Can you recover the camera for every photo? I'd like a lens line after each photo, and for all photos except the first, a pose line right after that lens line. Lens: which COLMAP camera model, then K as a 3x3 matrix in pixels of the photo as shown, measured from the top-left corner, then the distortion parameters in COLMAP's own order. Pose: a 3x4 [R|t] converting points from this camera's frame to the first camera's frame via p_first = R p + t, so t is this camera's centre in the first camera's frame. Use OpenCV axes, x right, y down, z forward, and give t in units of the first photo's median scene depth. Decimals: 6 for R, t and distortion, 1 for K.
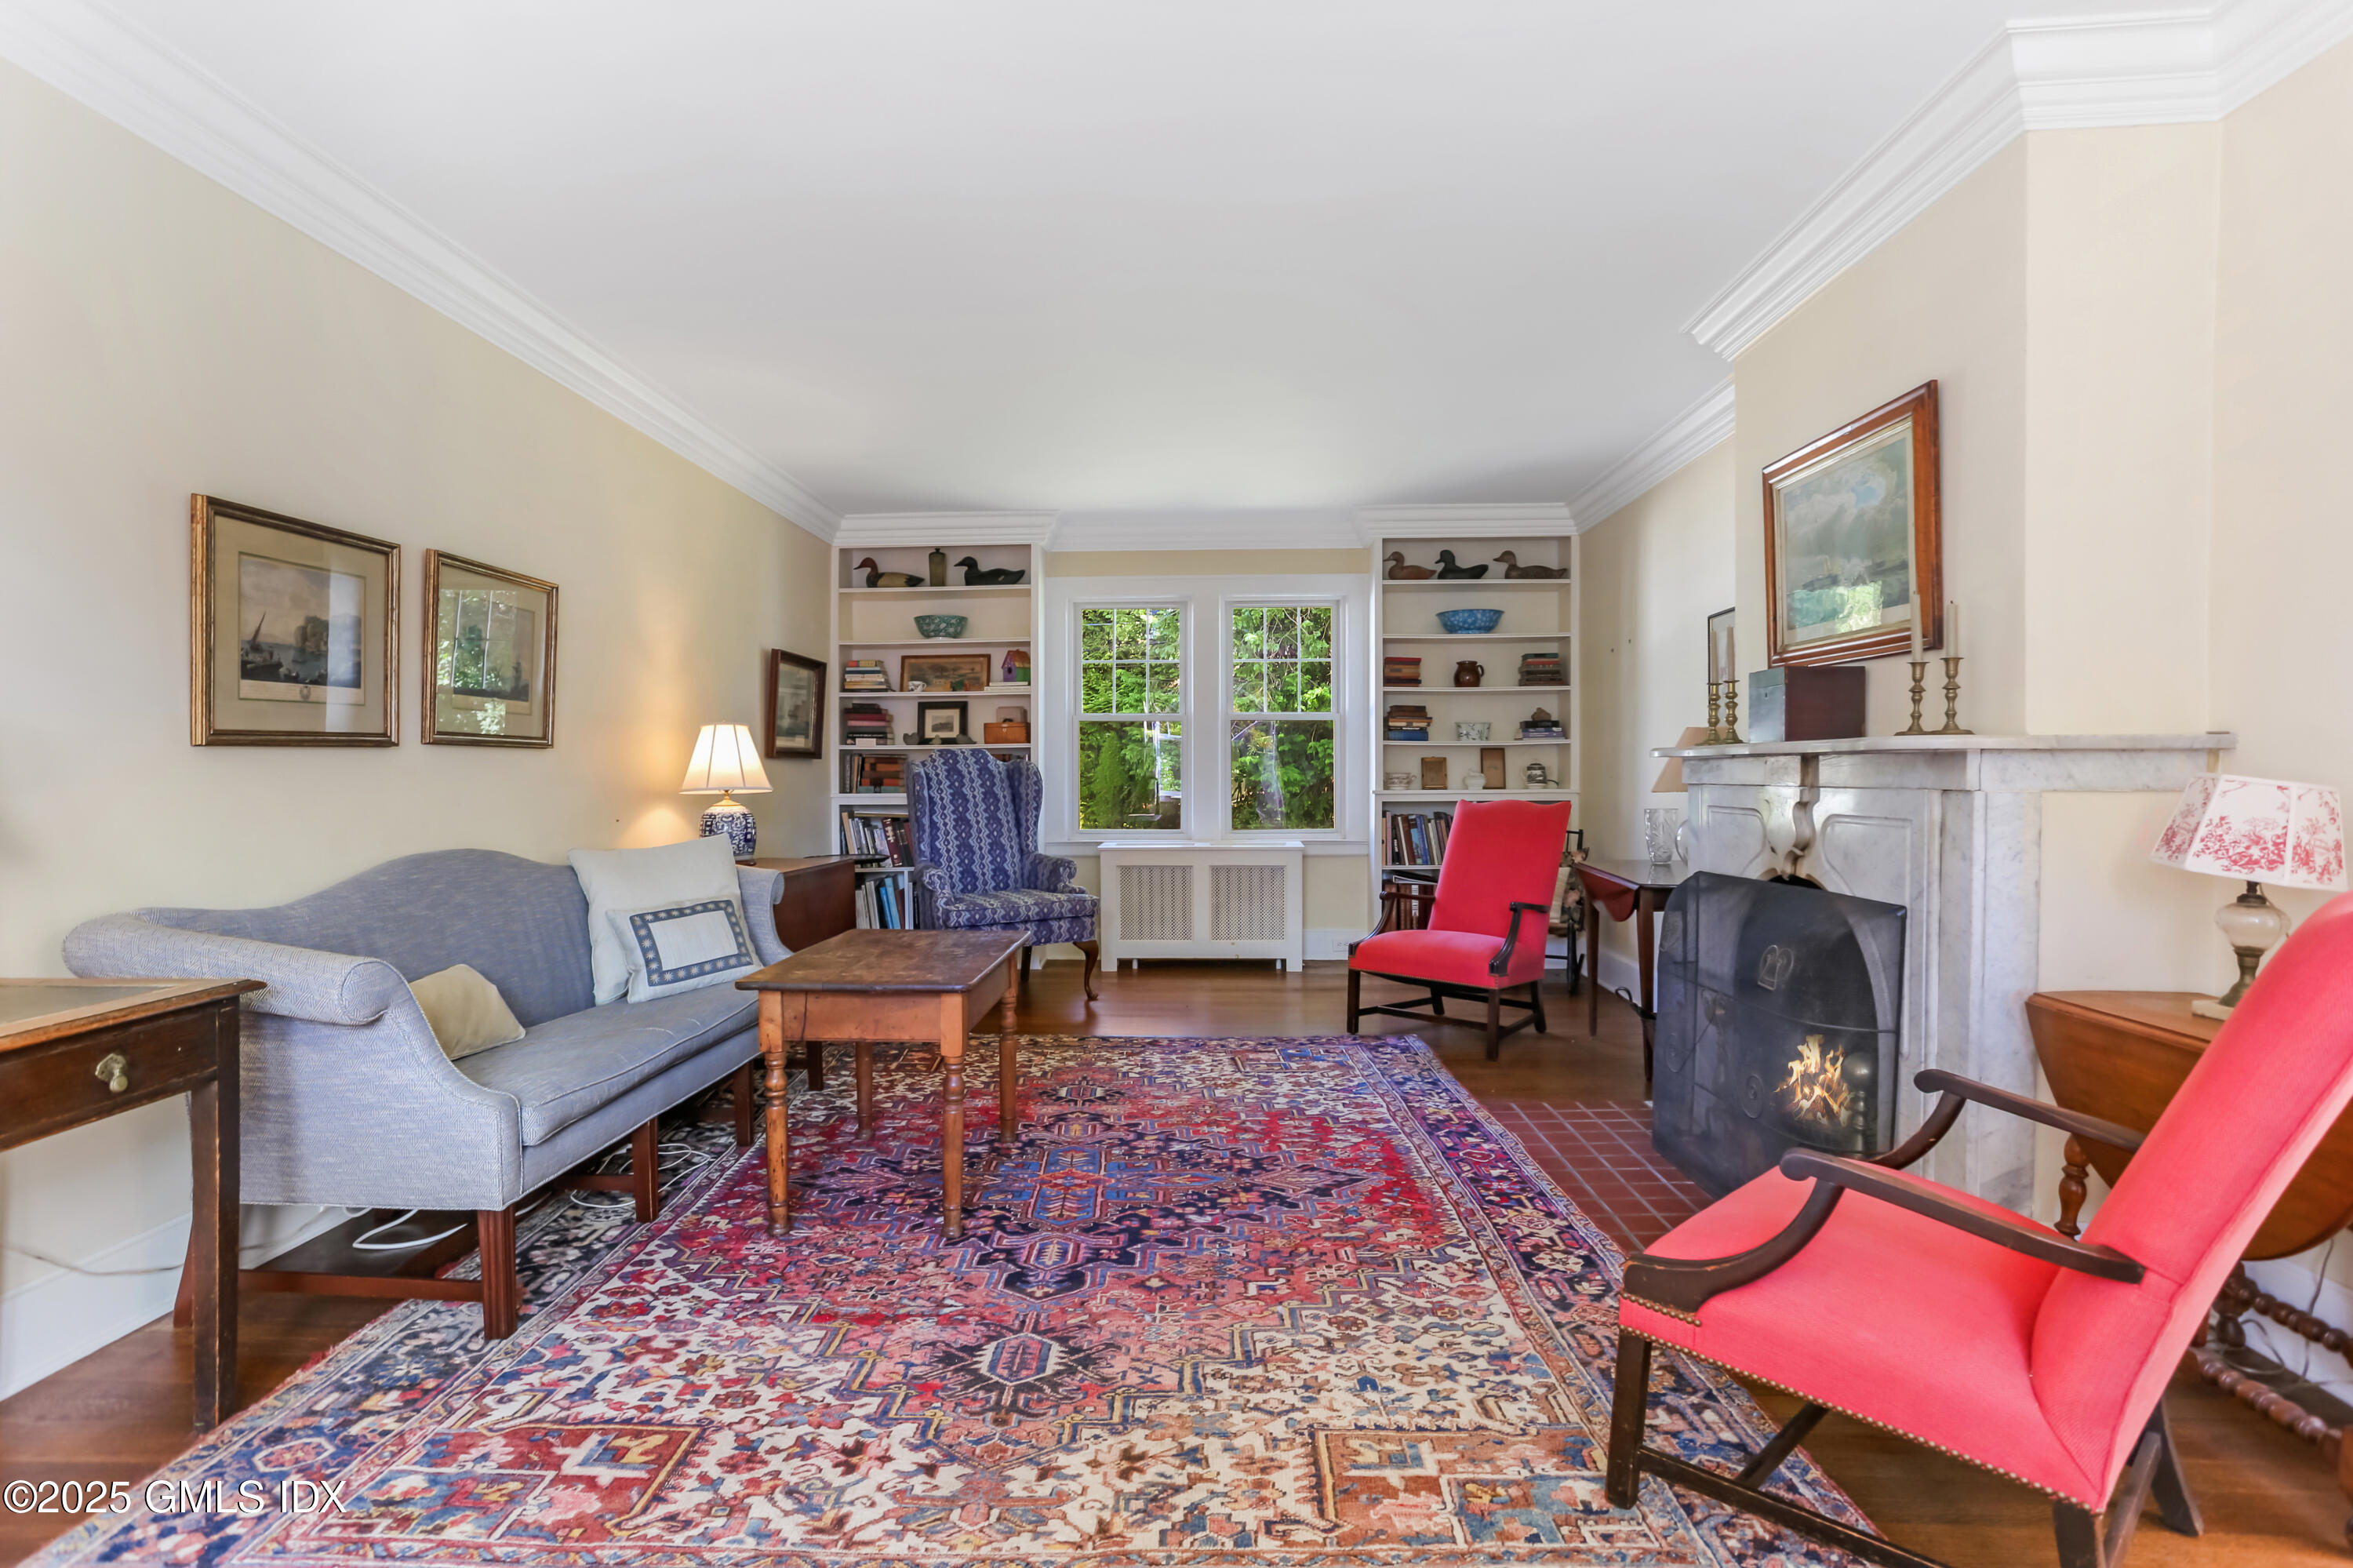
lens RADIAL K [[1142.4, 0, 1170.5], [0, 1142.4, 779.4], [0, 0, 1]] dist [-0.060902, 0.042080]
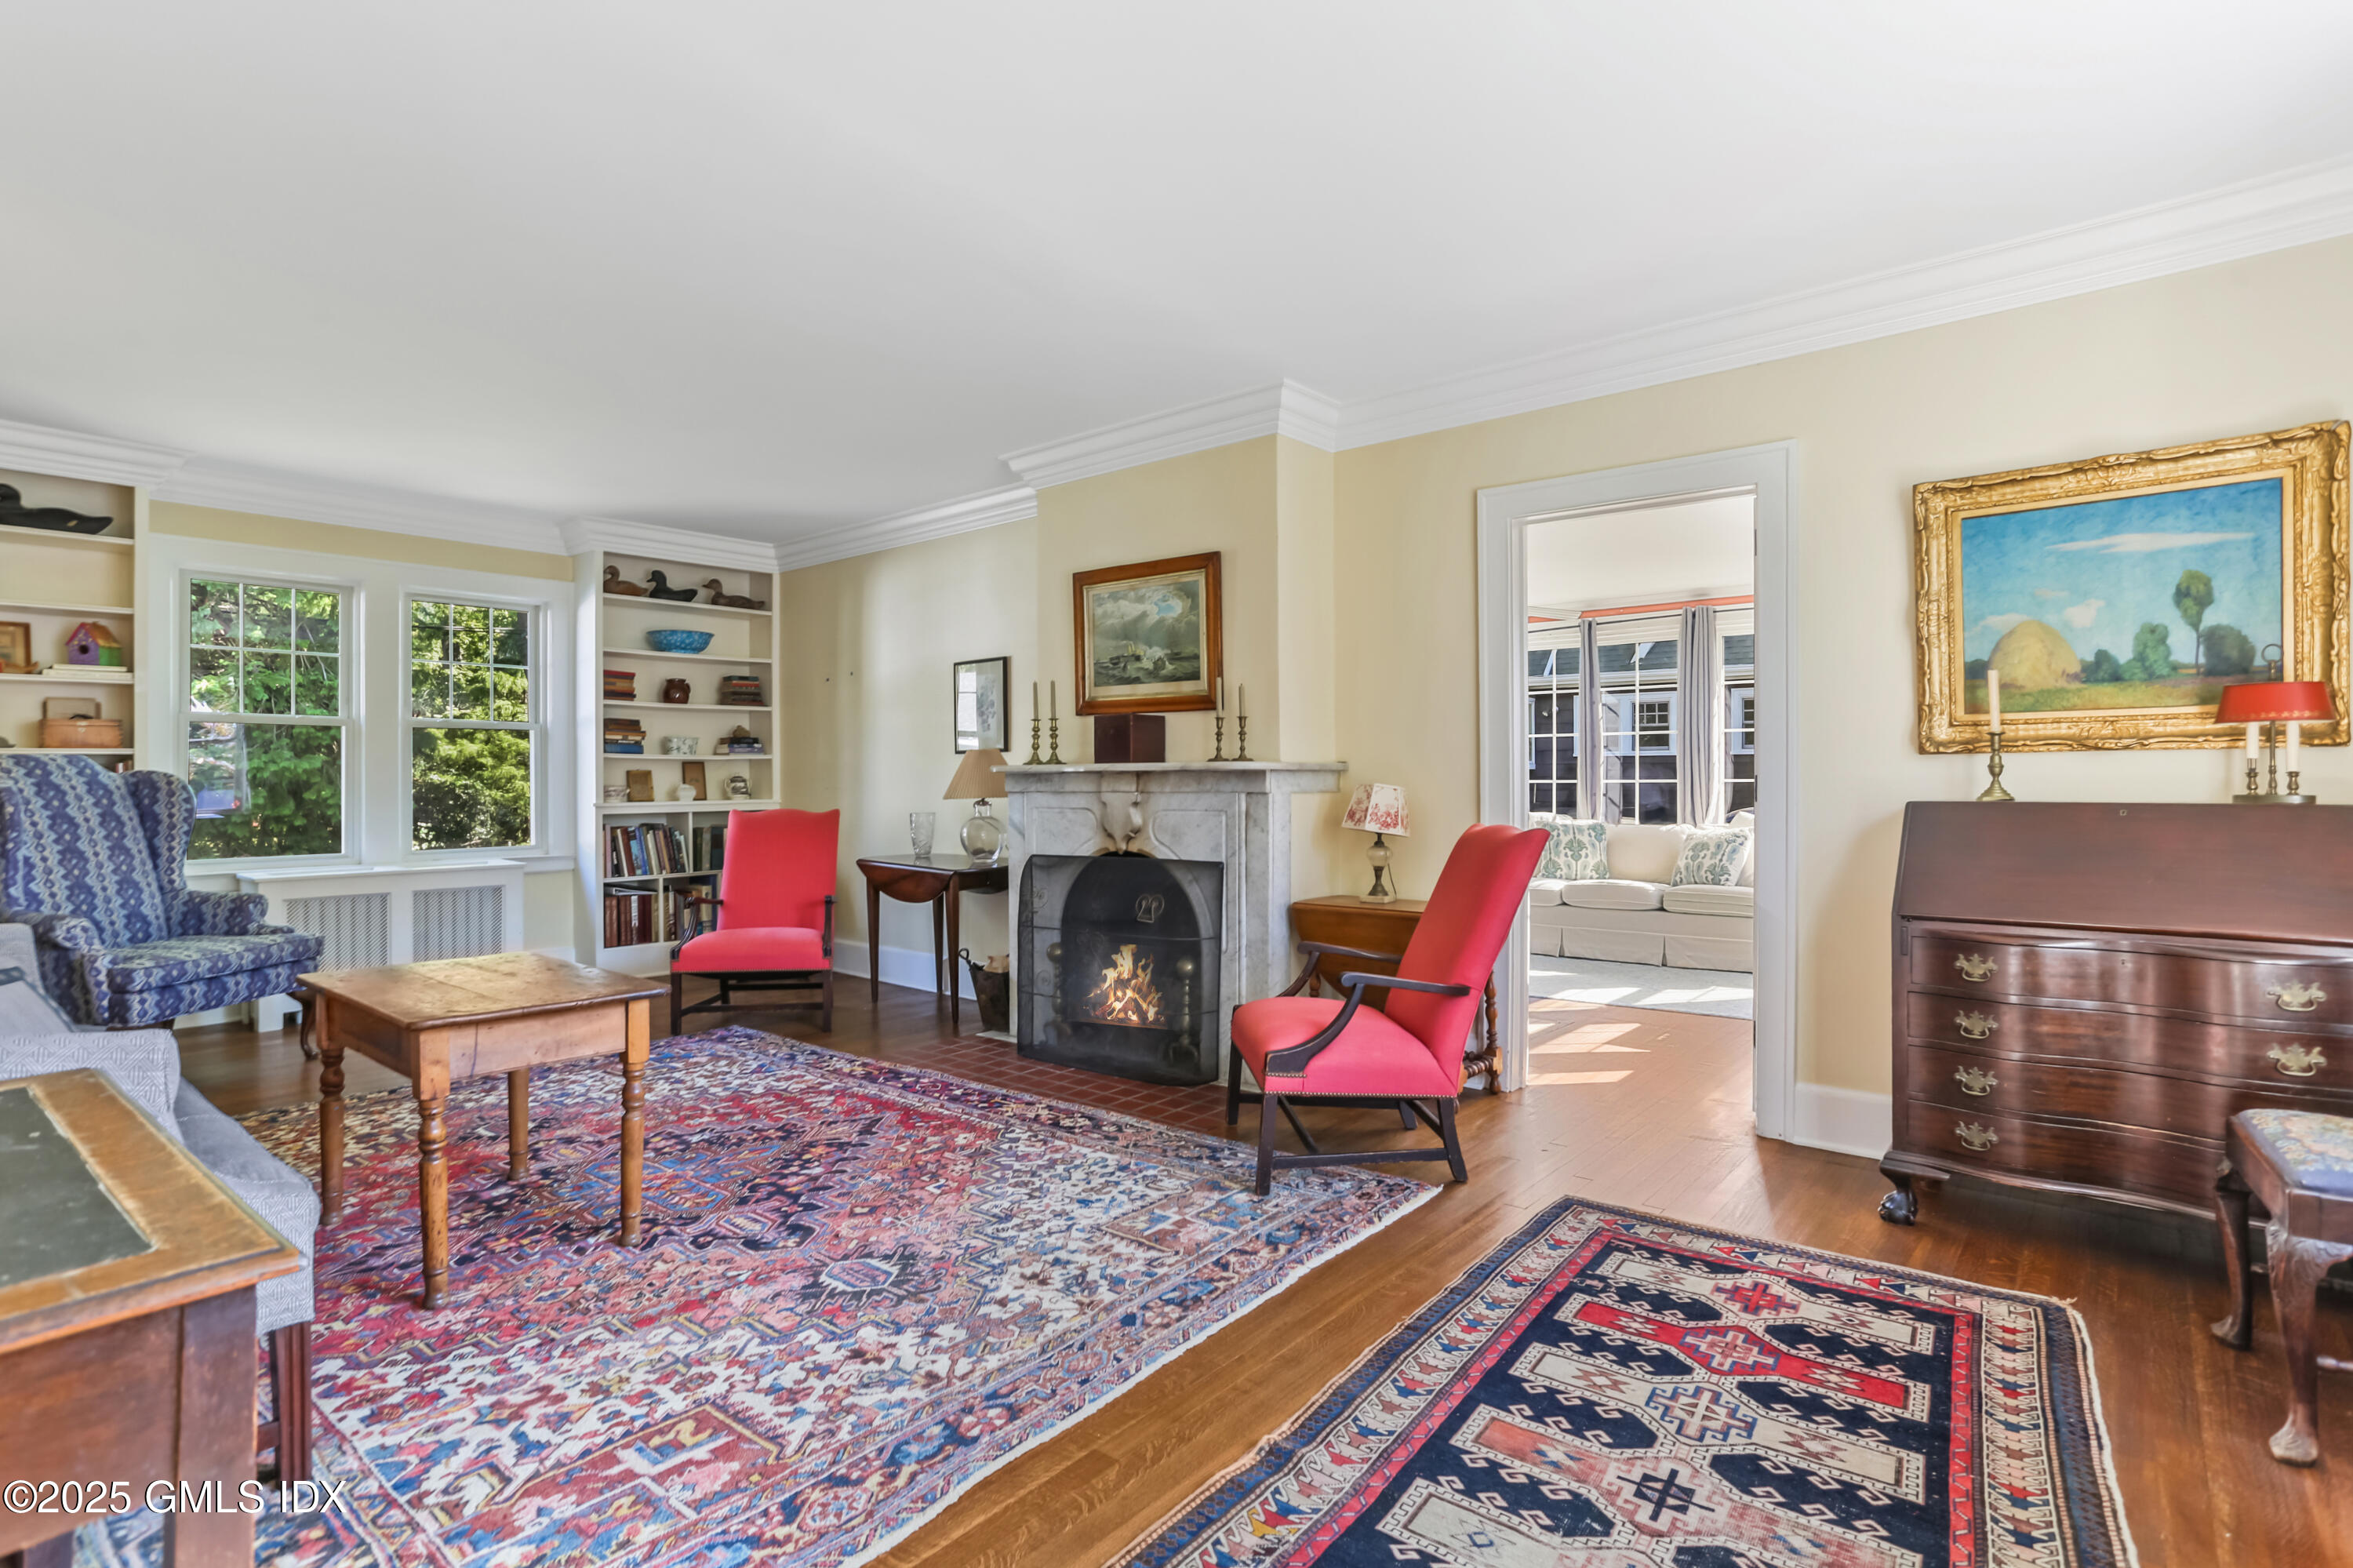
lens RADIAL K [[1142.4, 0, 1170.5], [0, 1142.4, 779.4], [0, 0, 1]] dist [-0.060902, 0.042080]
pose [[0.621115, -0.000319, 0.783719, -0.548994], [0.008733, 0.999941, -0.006514, -0.001003], [-0.783671, 0.010890, 0.621081, -0.005377]]
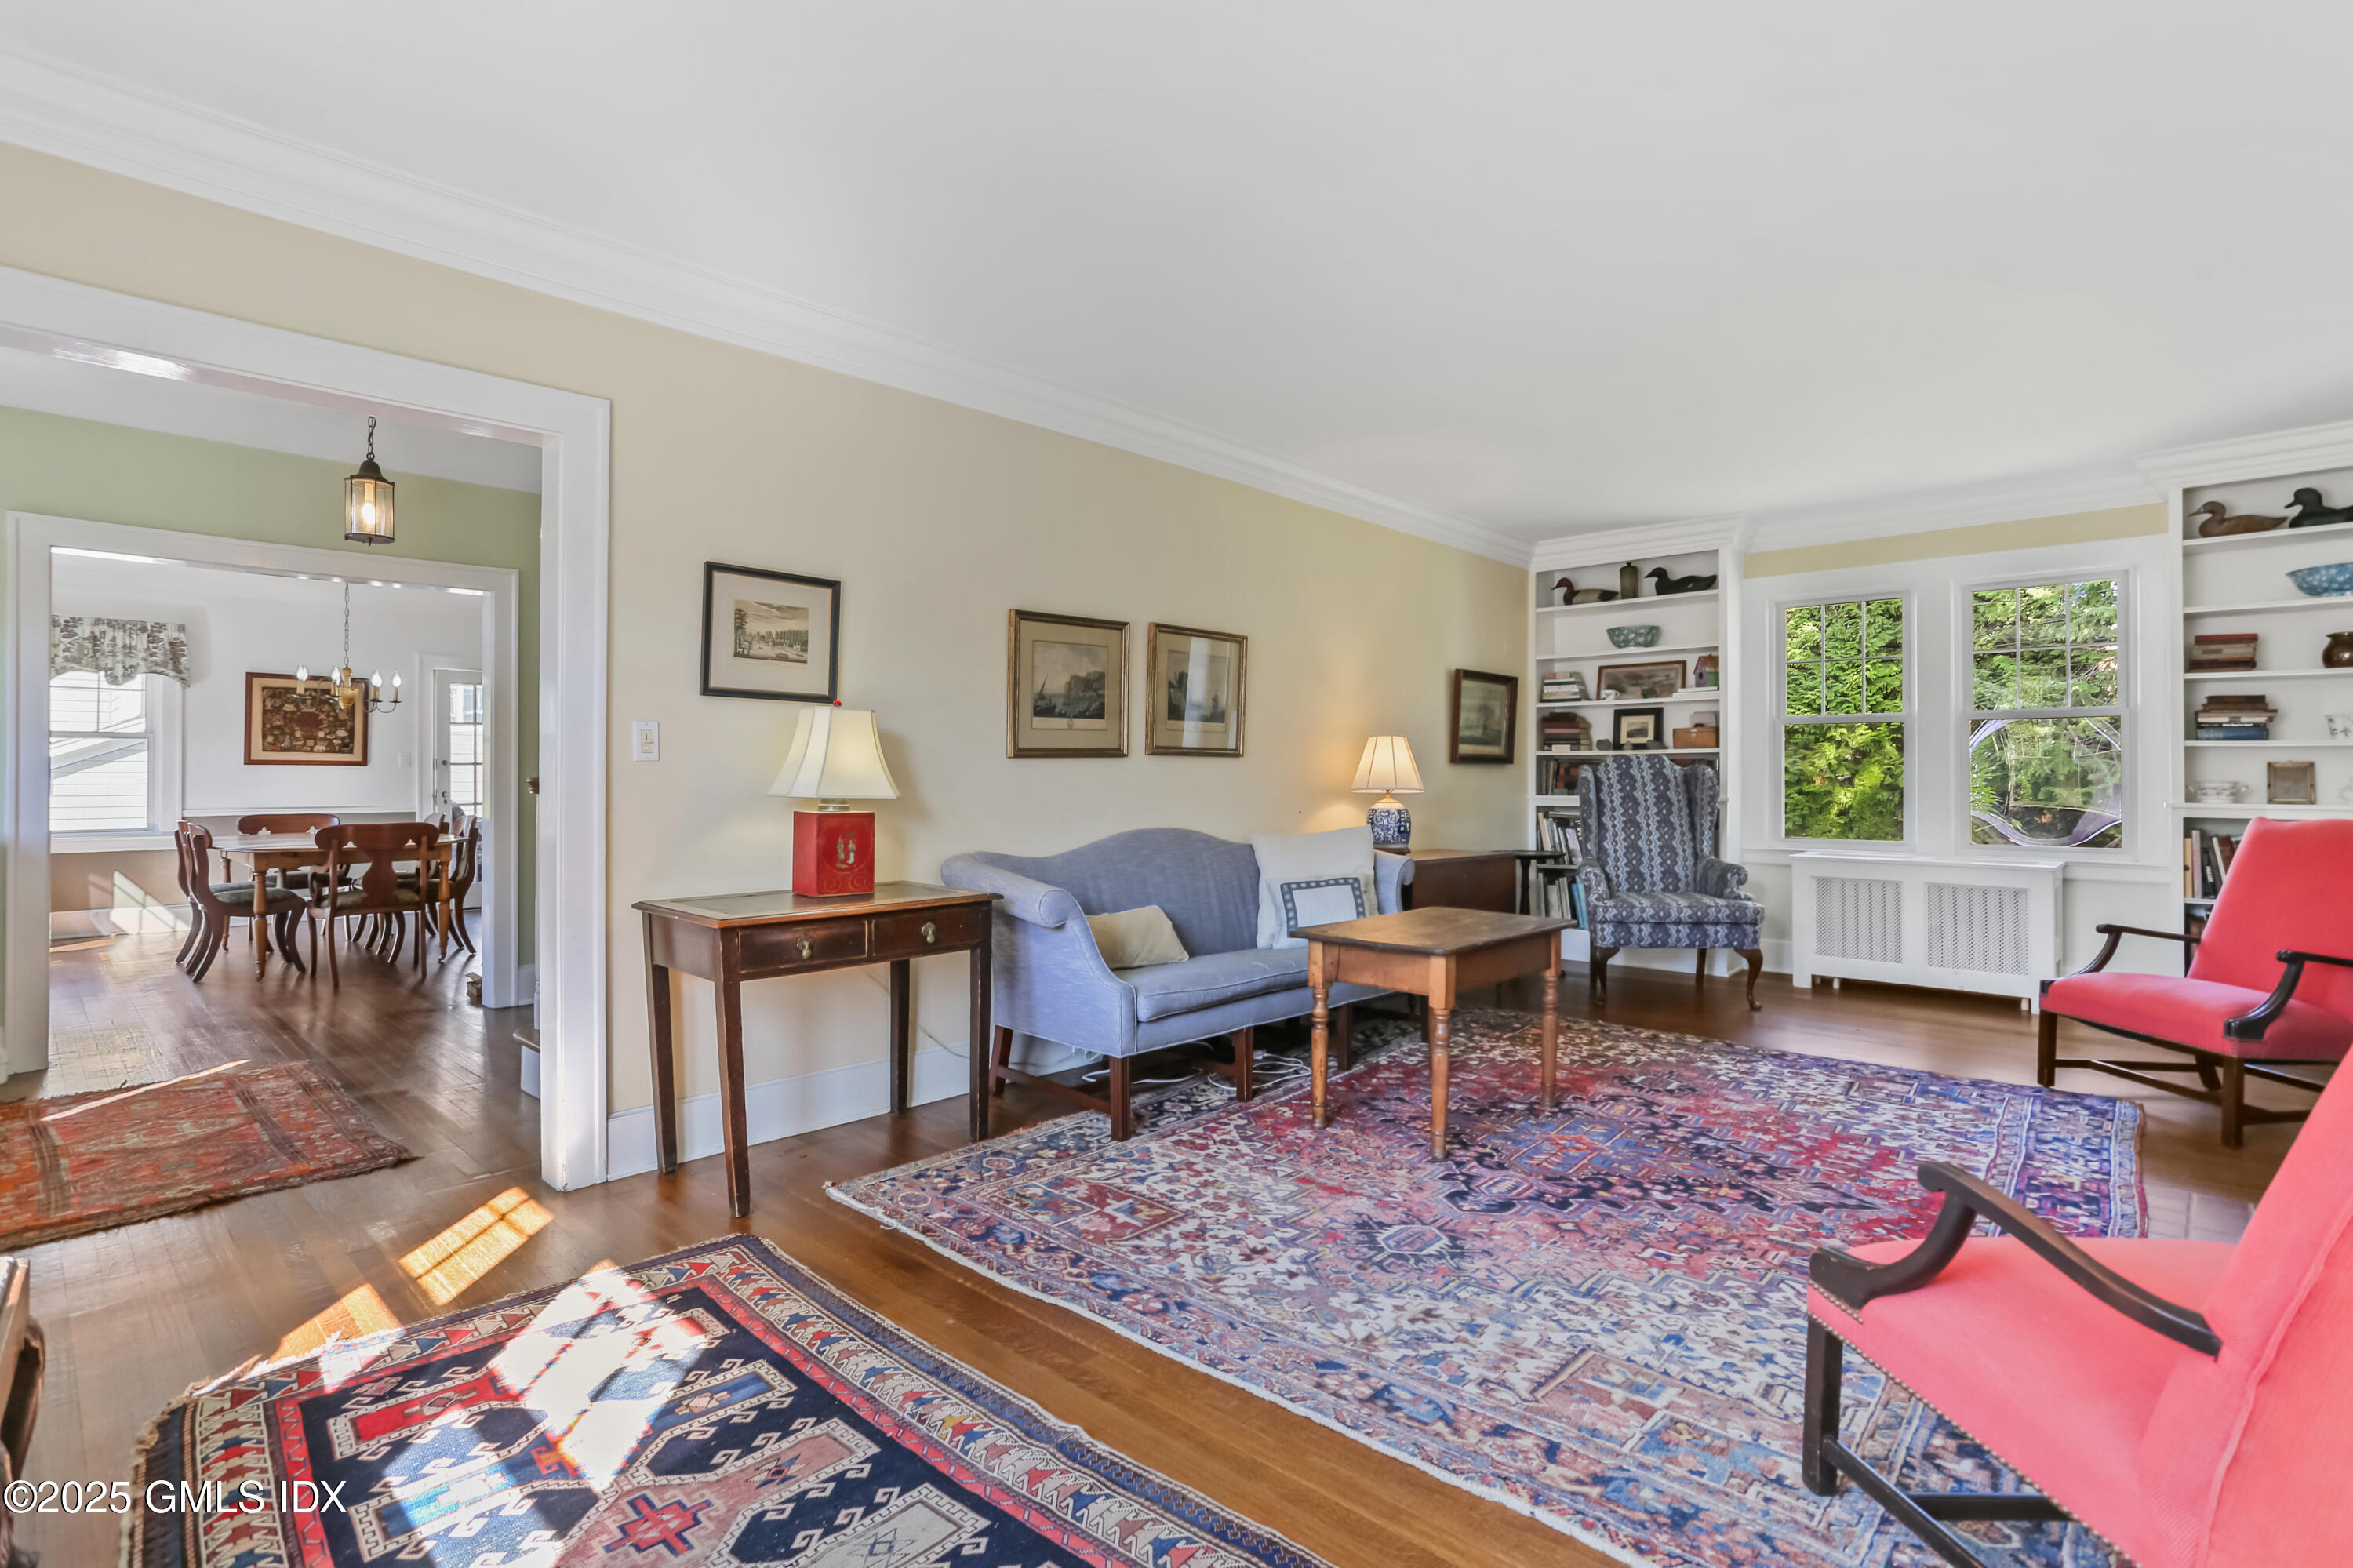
lens RADIAL K [[1128.9, 0, 1182.2], [0, 1128.9, 760.8], [0, 0, 1]] dist [-0.049357, 0.027721]
pose [[0.758384, -0.001428, -0.651807, 0.311504], [-0.010764, 0.999834, -0.014714, -0.002510], [0.651720, 0.018175, 0.758242, -0.084641]]
